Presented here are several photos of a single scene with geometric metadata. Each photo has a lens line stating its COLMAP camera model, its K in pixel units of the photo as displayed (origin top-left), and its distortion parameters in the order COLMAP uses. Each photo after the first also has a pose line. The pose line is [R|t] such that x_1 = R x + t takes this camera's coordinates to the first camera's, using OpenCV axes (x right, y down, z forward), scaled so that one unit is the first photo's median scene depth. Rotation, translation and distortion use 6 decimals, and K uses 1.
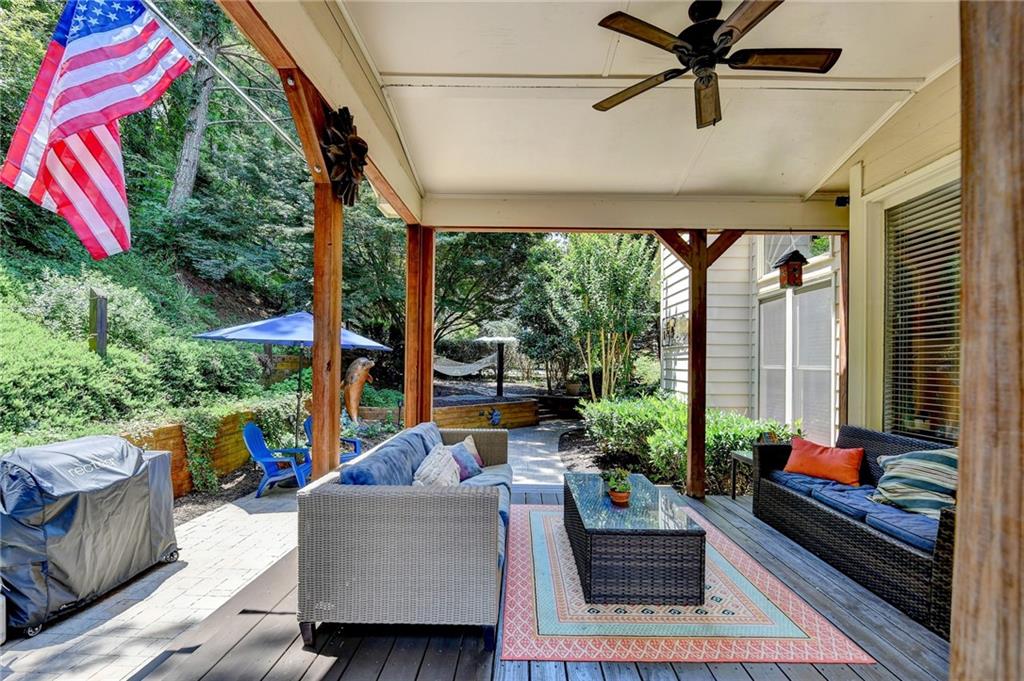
lens RADIAL K [[428.9, 0, 512.1], [0, 428.9, 363.8], [0, 0, 1]] dist [-0.000904, -0.014739]
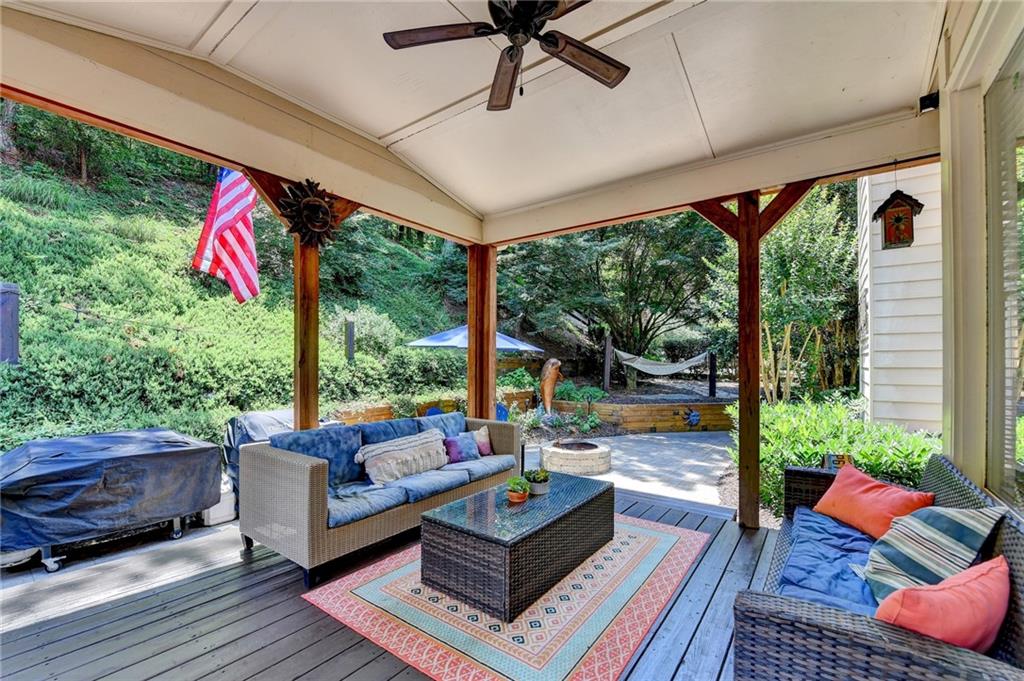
lens RADIAL K [[402.8, 0, 553.1], [0, 402.8, 362.2], [0, 0, 1]] dist [-0.024640, -0.004860]
pose [[0.842949, -0.008666, -0.537923, 0.382332], [0.006506, 0.999961, -0.005915, 0.004476], [0.537954, 0.001486, 0.842973, 0.128009]]
